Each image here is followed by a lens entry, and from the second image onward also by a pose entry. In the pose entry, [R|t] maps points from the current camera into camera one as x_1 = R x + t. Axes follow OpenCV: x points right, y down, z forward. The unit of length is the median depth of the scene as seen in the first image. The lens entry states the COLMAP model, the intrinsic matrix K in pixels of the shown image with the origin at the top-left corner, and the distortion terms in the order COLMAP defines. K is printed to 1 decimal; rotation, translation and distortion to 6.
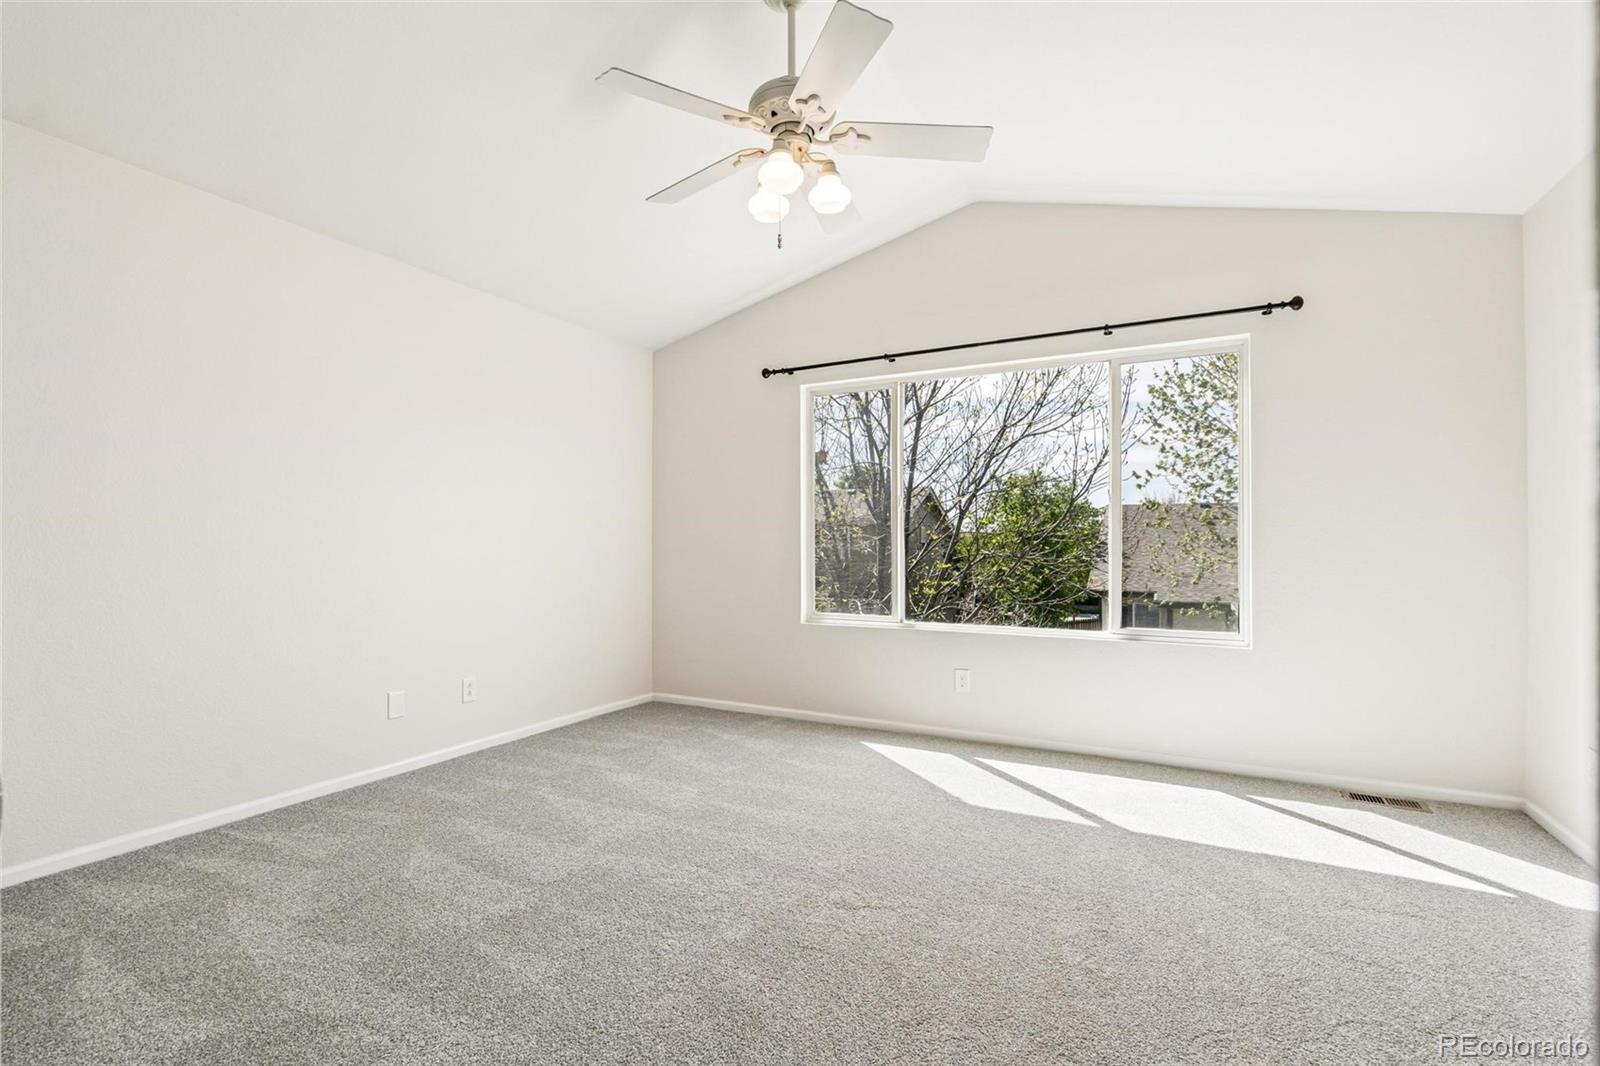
lens RADIAL K [[745.1, 0, 794.5], [0, 745.1, 559.7], [0, 0, 1]] dist [0.002233, 0.000597]
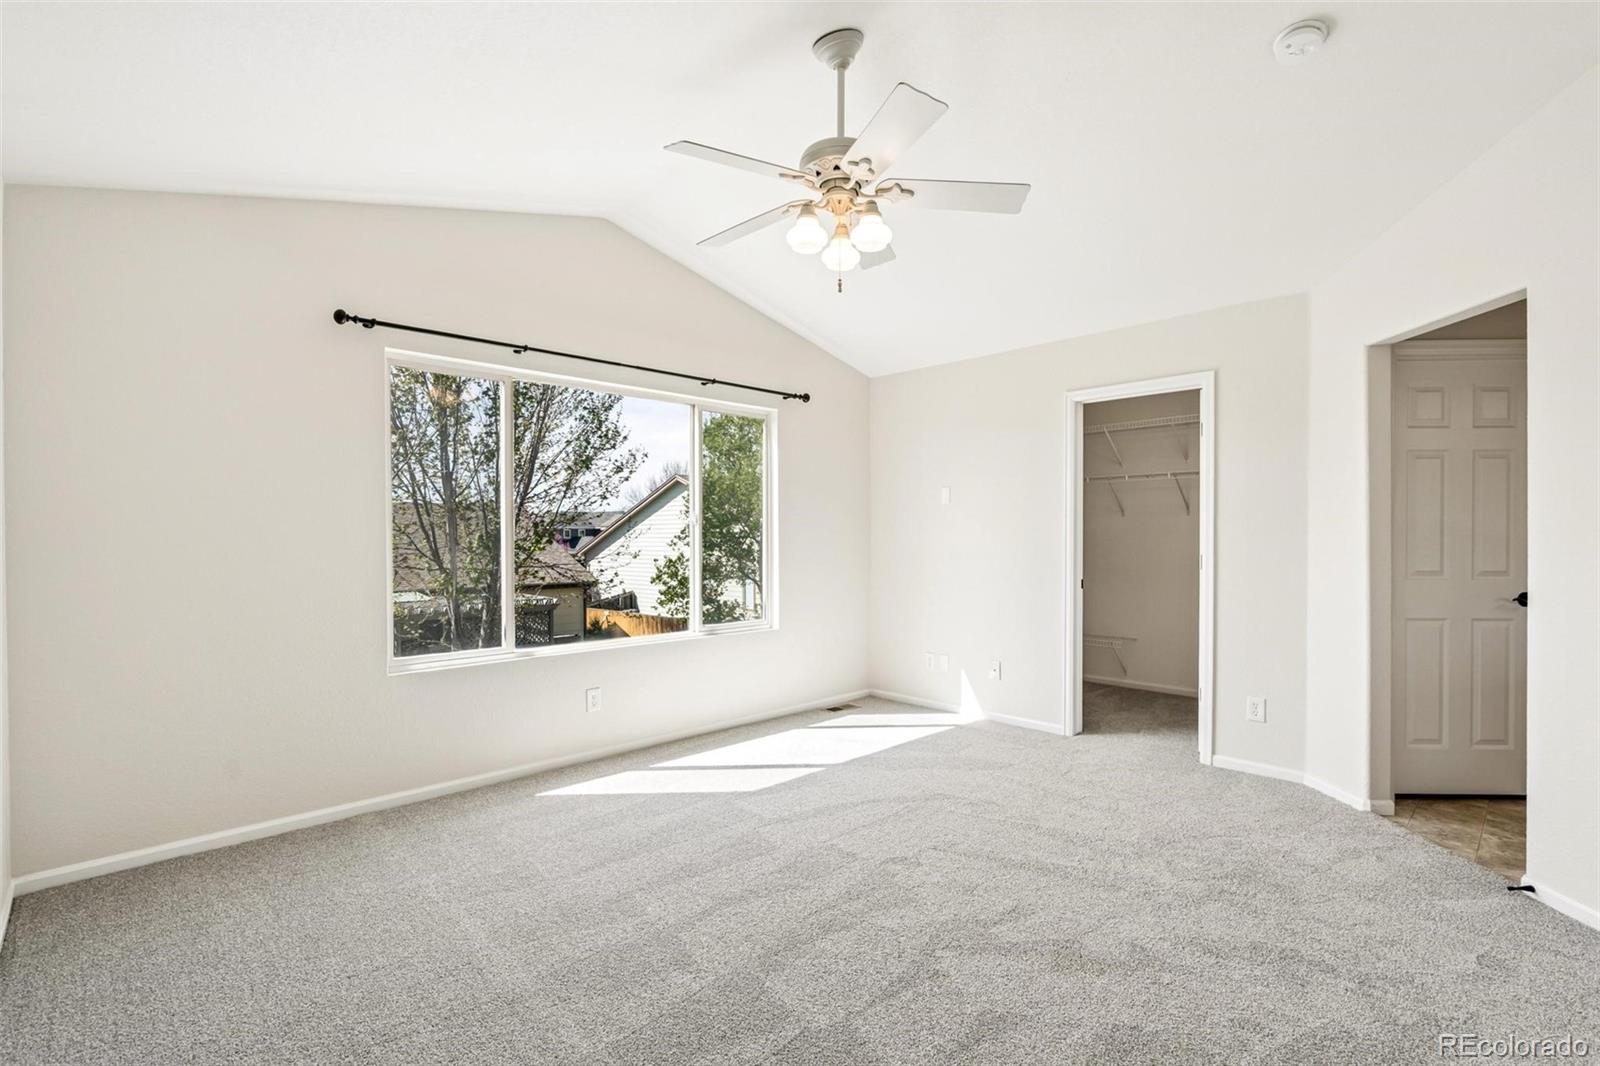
lens RADIAL K [[745.1, 0, 794.5], [0, 745.1, 559.7], [0, 0, 1]] dist [0.002233, 0.000597]
pose [[0.297450, -0.030022, 0.954265, -0.771539], [0.025639, 0.999396, 0.023450, -0.047640], [-0.954393, 0.017491, 0.298040, 0.554062]]
